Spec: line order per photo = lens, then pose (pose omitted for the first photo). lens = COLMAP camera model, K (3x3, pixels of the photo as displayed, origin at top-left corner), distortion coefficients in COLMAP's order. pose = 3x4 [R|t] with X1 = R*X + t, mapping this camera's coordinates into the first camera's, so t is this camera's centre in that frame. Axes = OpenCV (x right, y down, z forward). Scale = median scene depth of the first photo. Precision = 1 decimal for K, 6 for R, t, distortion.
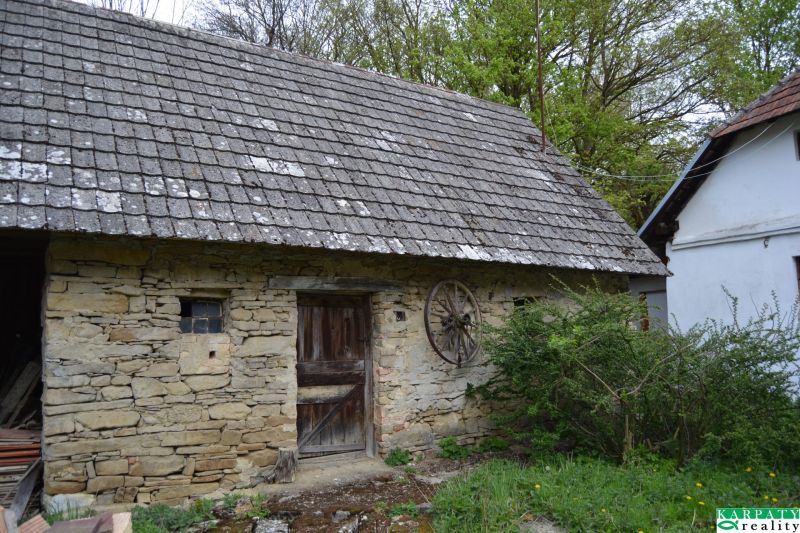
lens RADIAL K [[634.0, 0, 400.0], [0, 634.0, 266.5], [0, 0, 1]] dist [-0.068985, 0.005864]
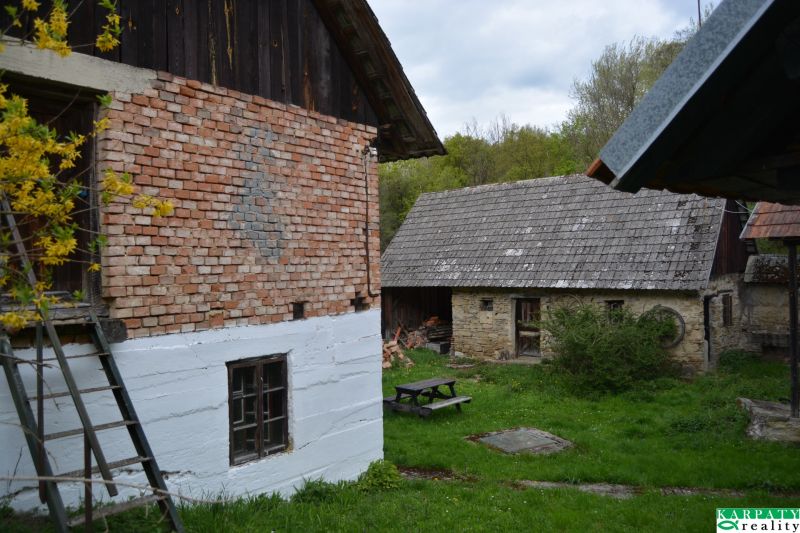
lens RADIAL K [[634.0, 0, 400.0], [0, 634.0, 266.5], [0, 0, 1]] dist [-0.068985, 0.005864]
pose [[0.272808, 0.005026, -0.962055, 2.692023], [0.117704, 0.992300, 0.038561, -0.300572], [0.954841, -0.123758, 0.270116, -0.288329]]
